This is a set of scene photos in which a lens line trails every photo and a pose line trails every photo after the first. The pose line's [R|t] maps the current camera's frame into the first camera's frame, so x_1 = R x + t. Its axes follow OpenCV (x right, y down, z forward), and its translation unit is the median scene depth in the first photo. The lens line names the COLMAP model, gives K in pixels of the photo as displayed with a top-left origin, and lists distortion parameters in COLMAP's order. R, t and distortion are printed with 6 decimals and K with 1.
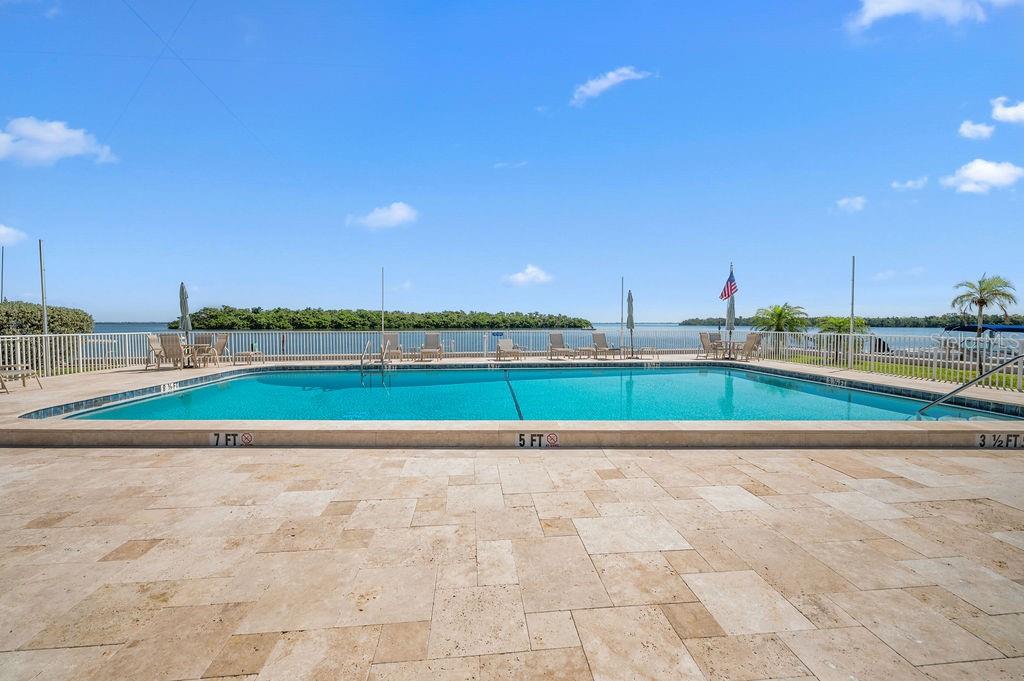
lens RADIAL K [[423.7, 0, 521.8], [0, 423.7, 335.2], [0, 0, 1]] dist [0.000473, 0.000765]
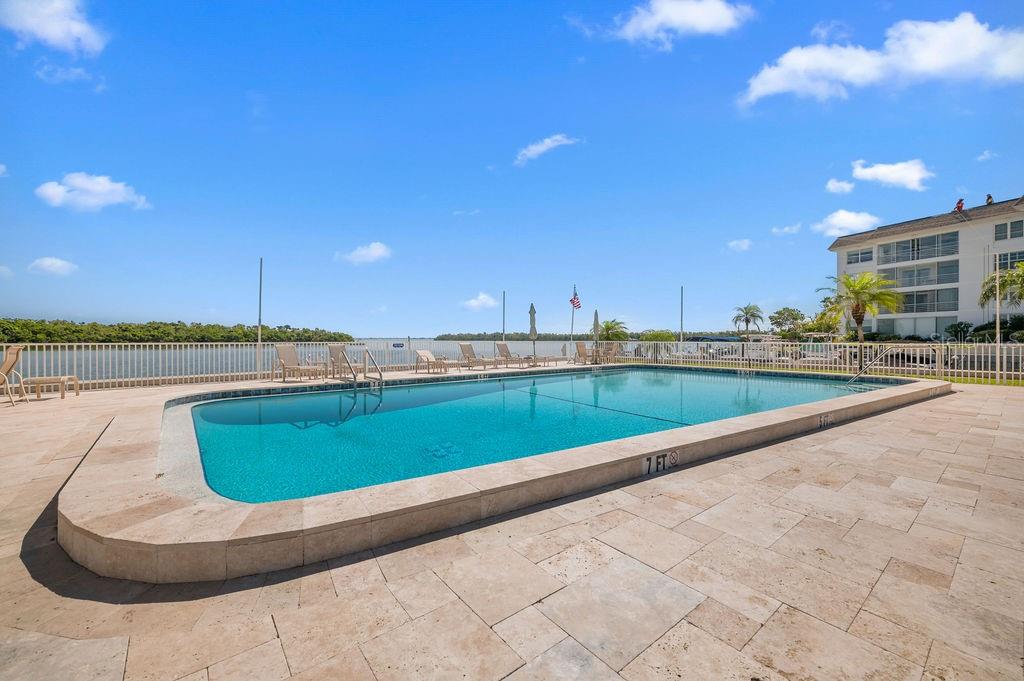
lens RADIAL K [[423.7, 0, 506.5], [0, 423.7, 341.0], [0, 0, 1]] dist [0.000473, 0.000765]
pose [[0.825857, -0.000841, 0.563879, -0.442427], [0.015255, 0.999666, -0.020851, 0.012806], [-0.563673, 0.025822, 0.825594, 0.171066]]
